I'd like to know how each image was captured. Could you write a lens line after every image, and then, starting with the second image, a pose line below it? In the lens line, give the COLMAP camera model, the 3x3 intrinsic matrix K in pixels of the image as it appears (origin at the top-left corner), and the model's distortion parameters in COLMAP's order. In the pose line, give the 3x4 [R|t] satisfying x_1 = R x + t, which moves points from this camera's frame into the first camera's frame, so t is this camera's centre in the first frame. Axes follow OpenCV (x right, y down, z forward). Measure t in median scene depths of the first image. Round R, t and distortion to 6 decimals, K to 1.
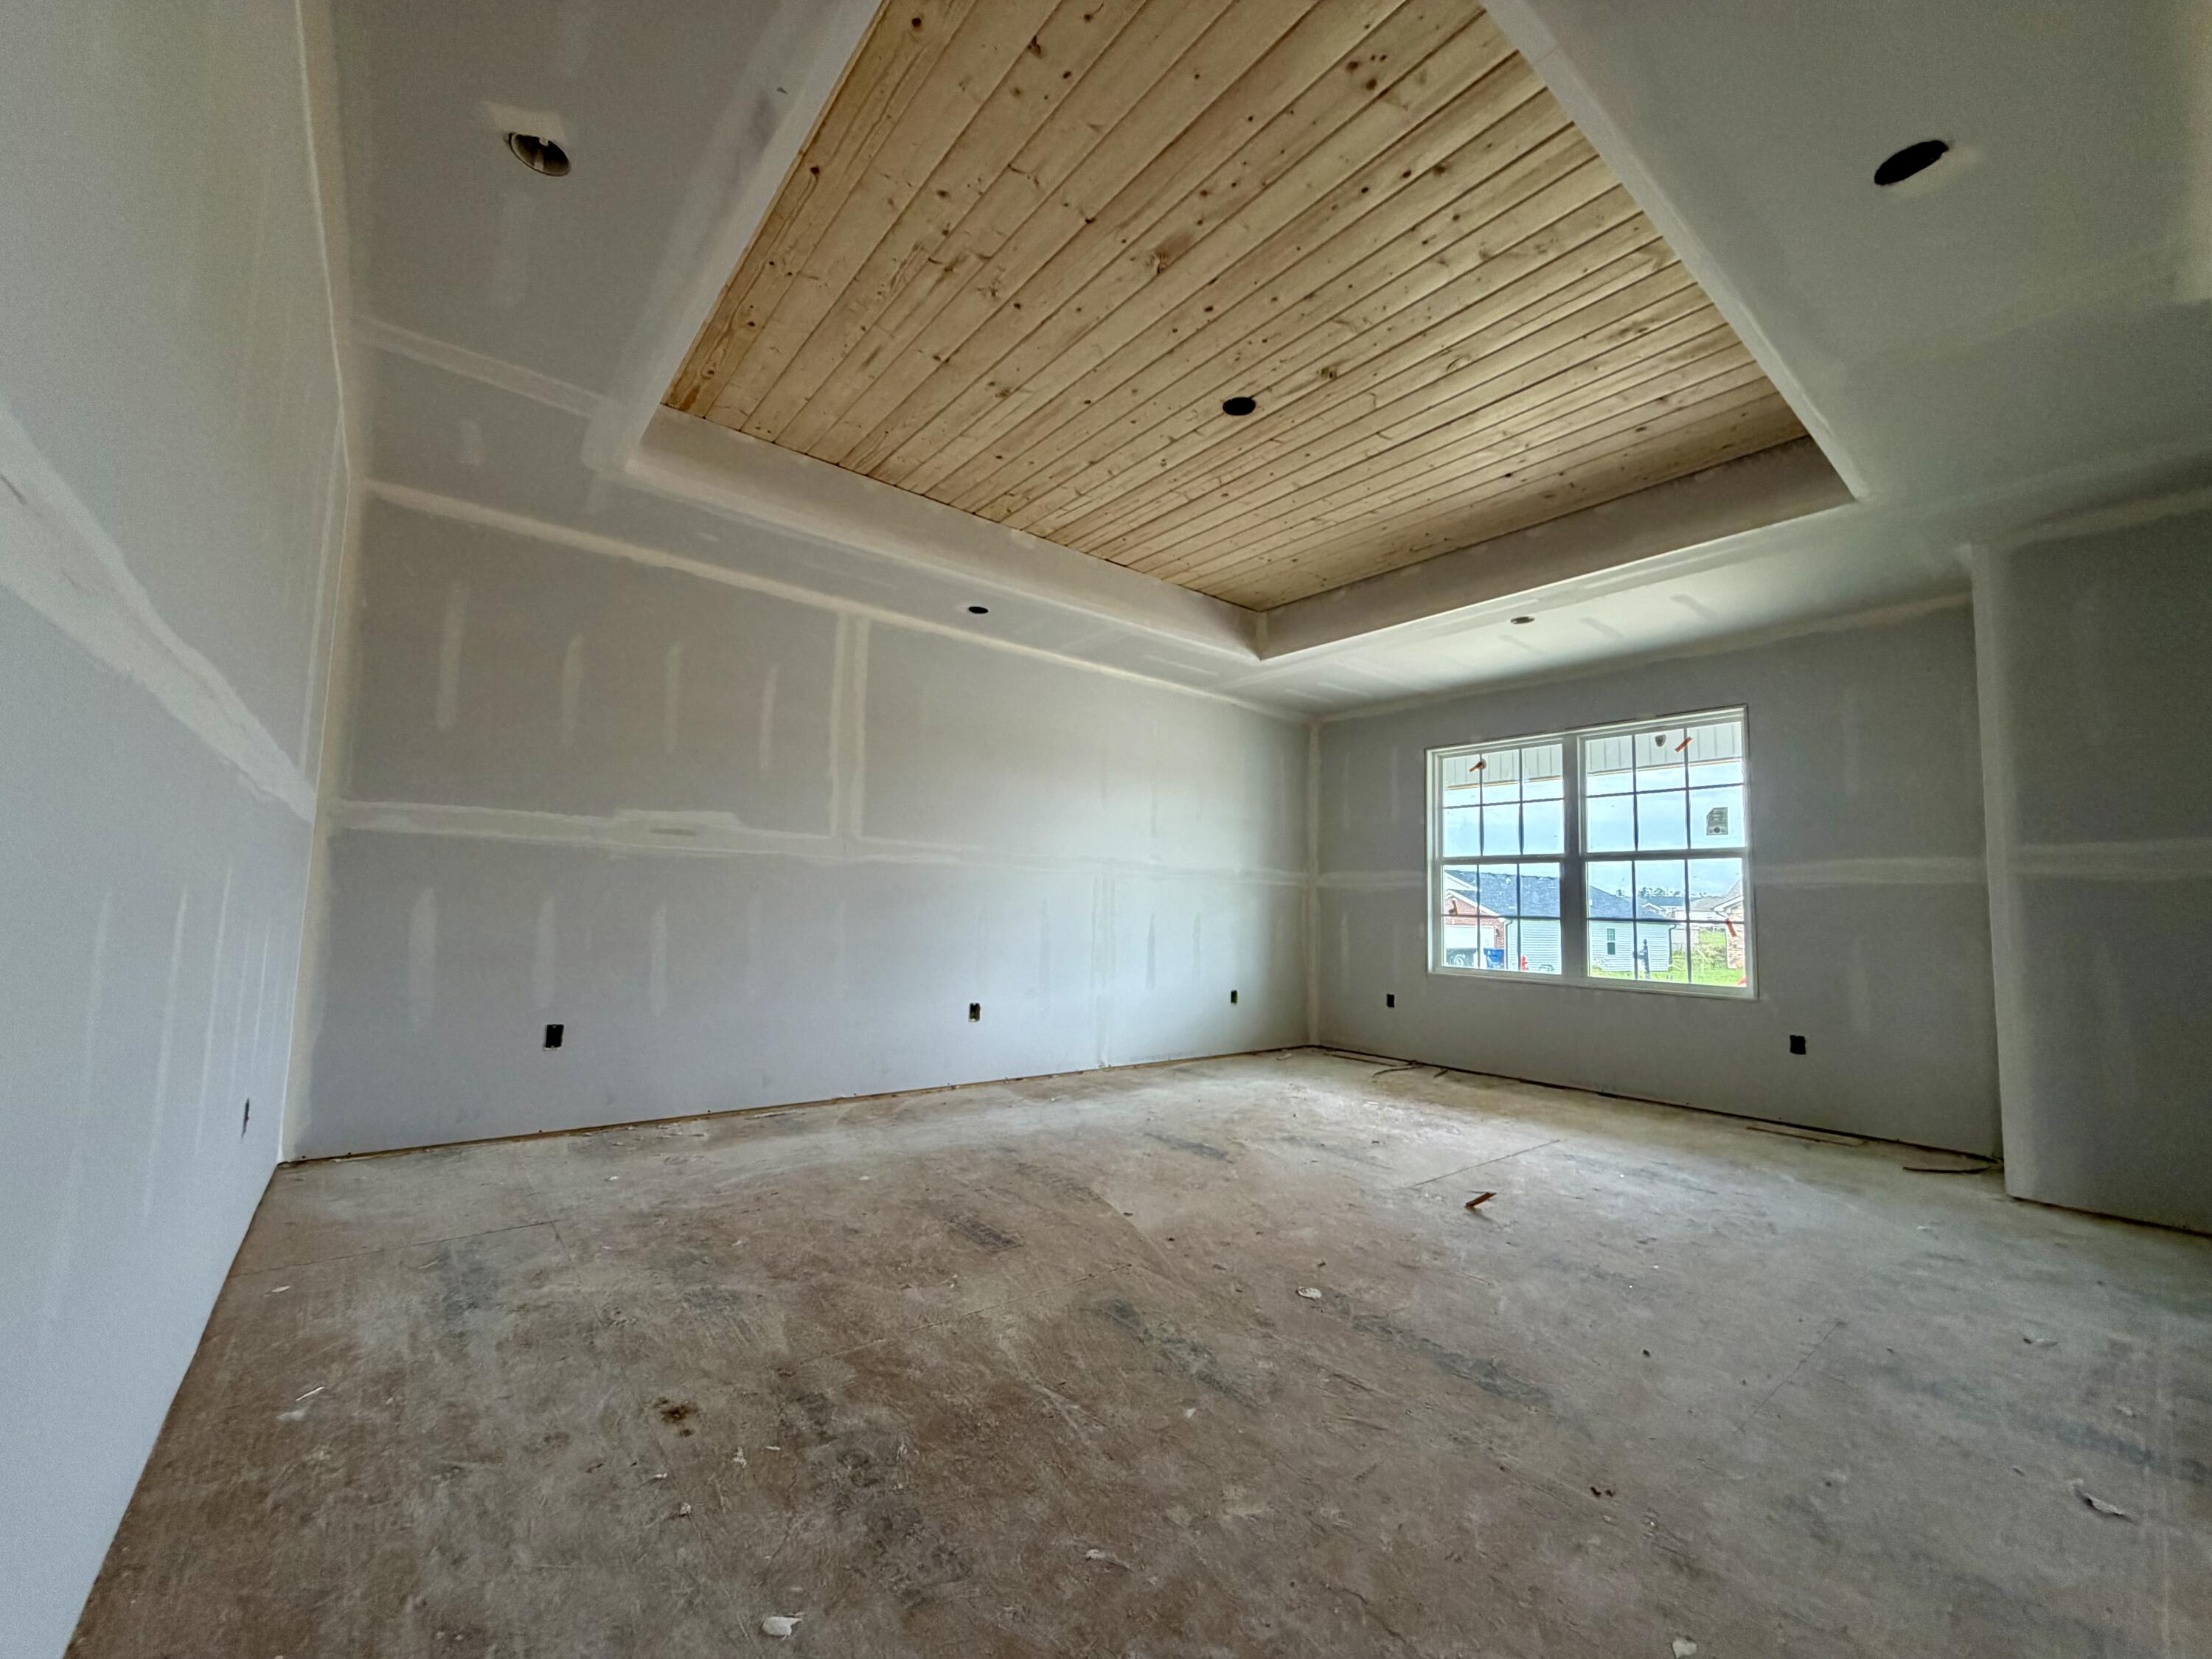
lens RADIAL K [[877.6, 0, 1098.1], [0, 877.6, 834.8], [0, 0, 1]] dist [0.000333, -0.000122]
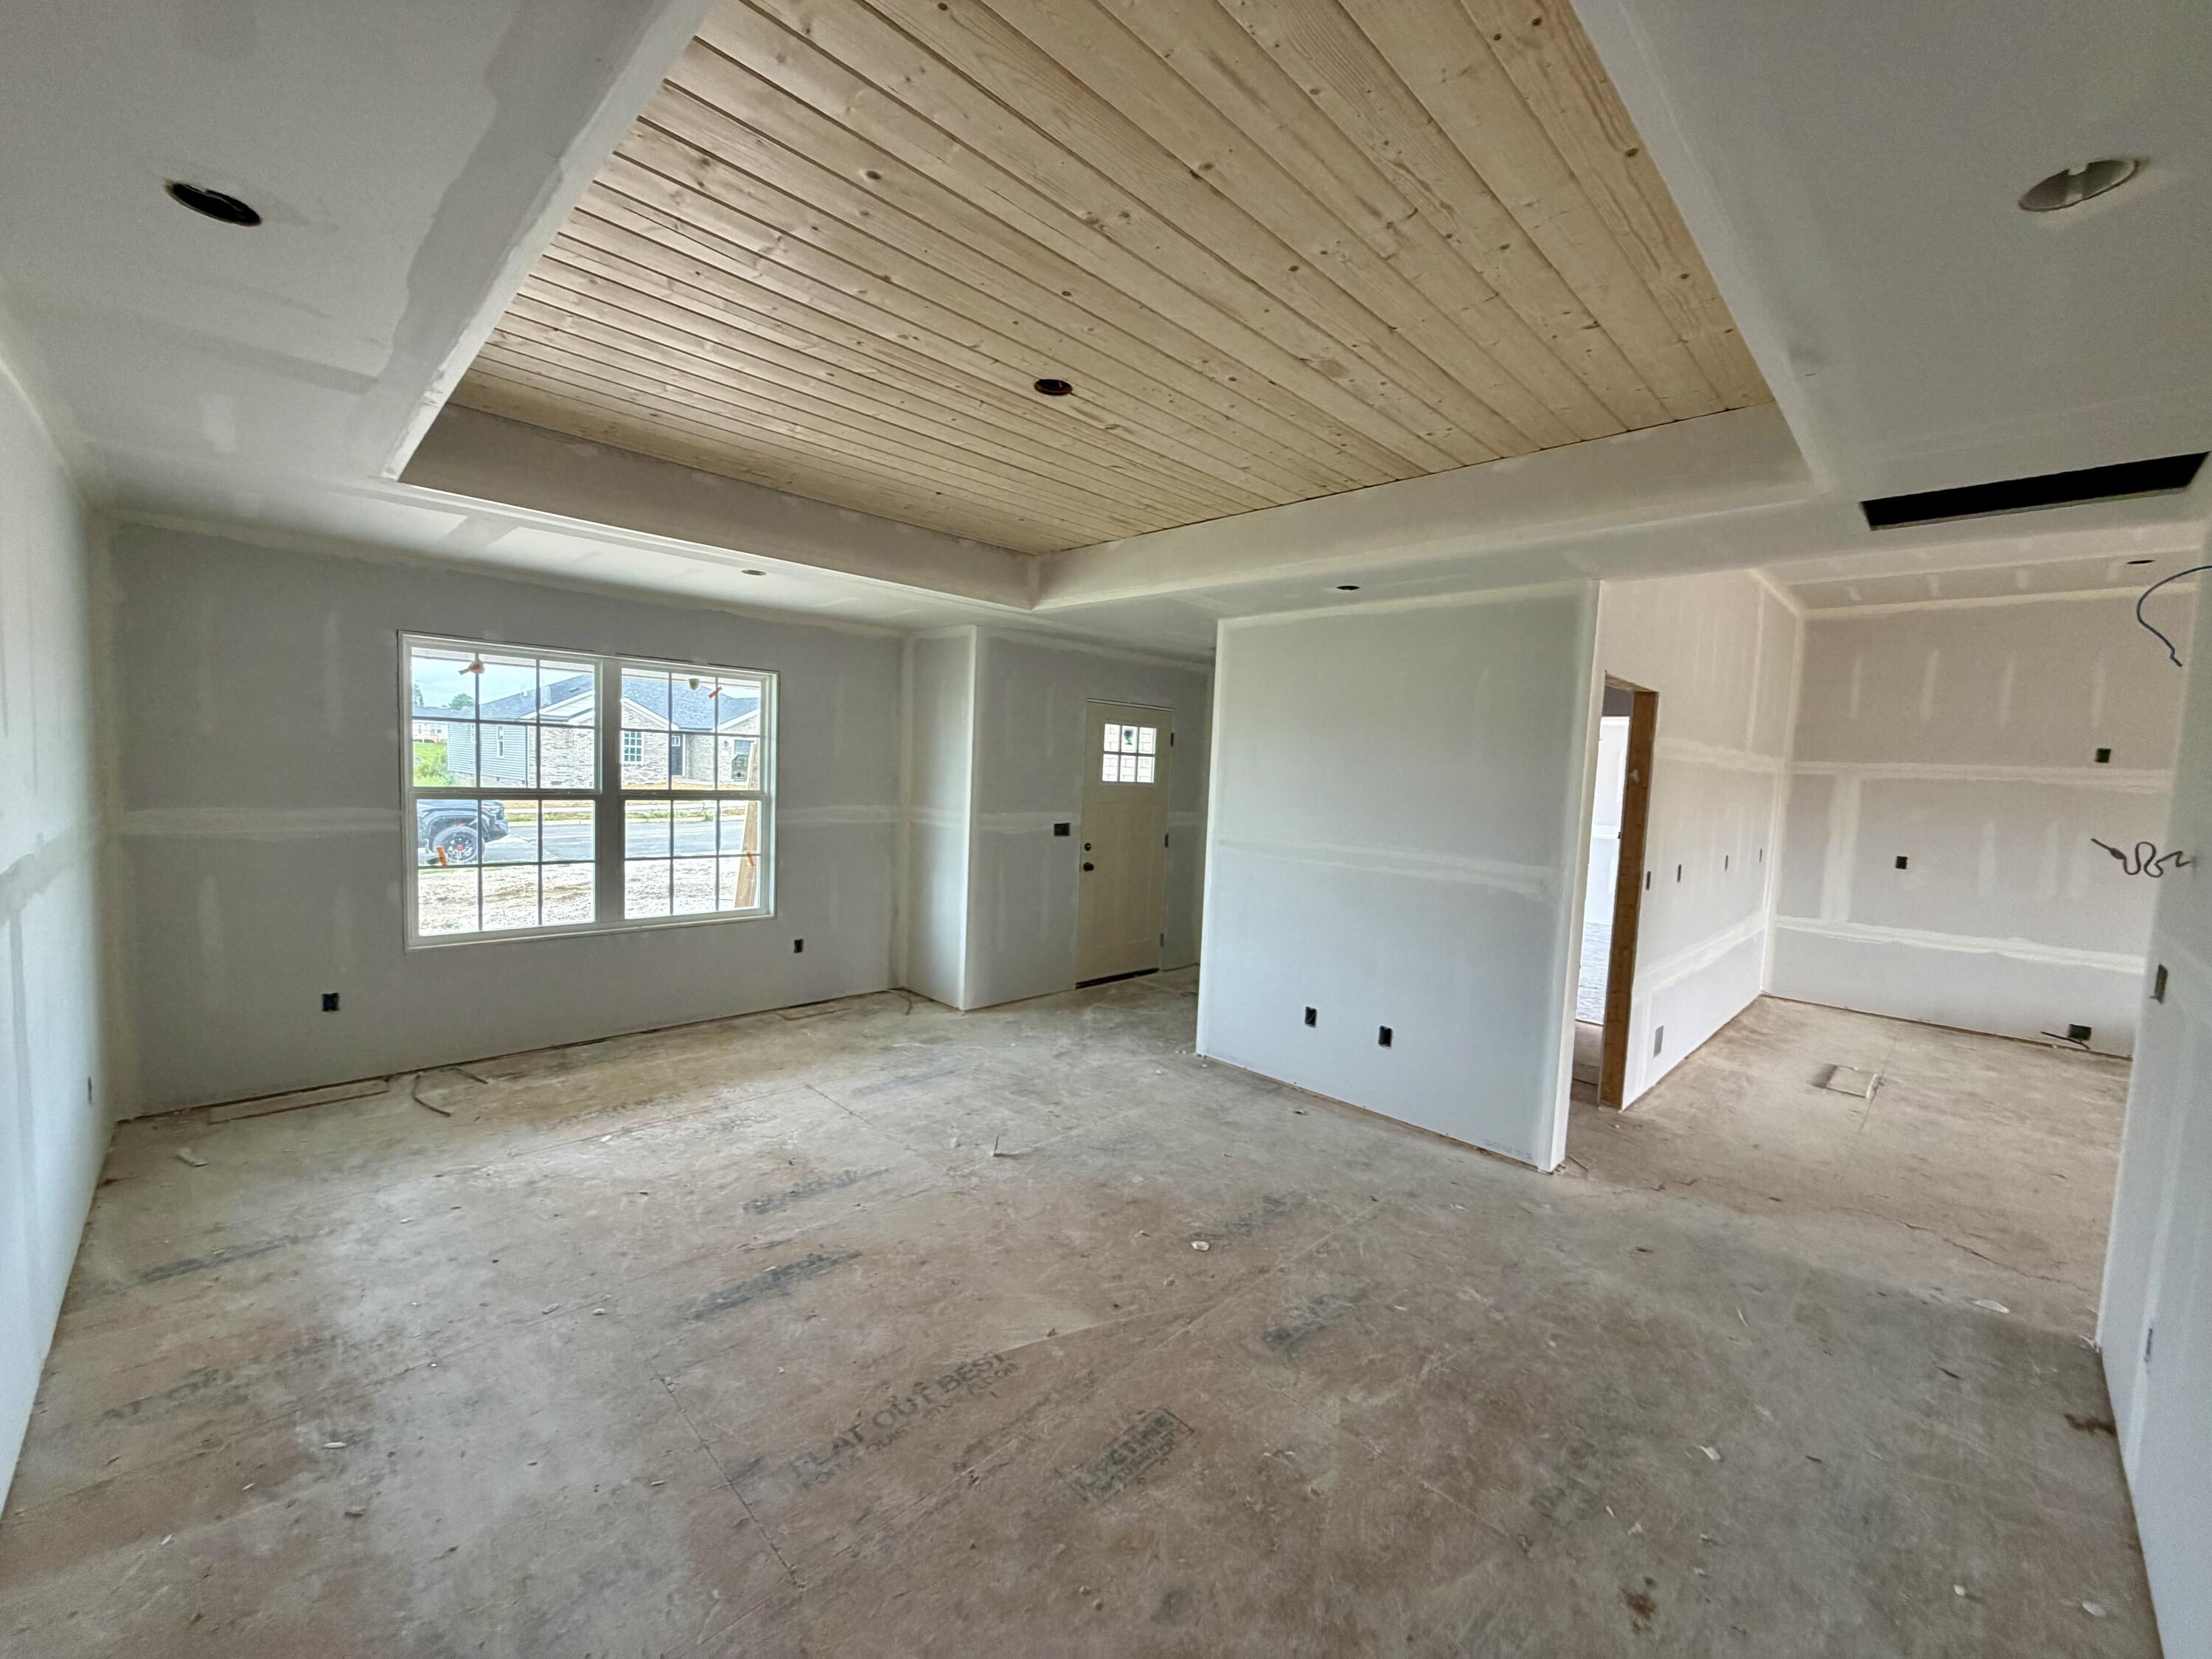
lens RADIAL K [[877.6, 0, 1105.8], [0, 877.6, 835.6], [0, 0, 1]] dist [0.000333, -0.000122]
pose [[-0.105939, -0.109130, 0.988366, -0.845111], [-0.131968, 0.986710, 0.094802, -0.173668], [-0.985577, -0.120389, -0.118932, 1.163859]]
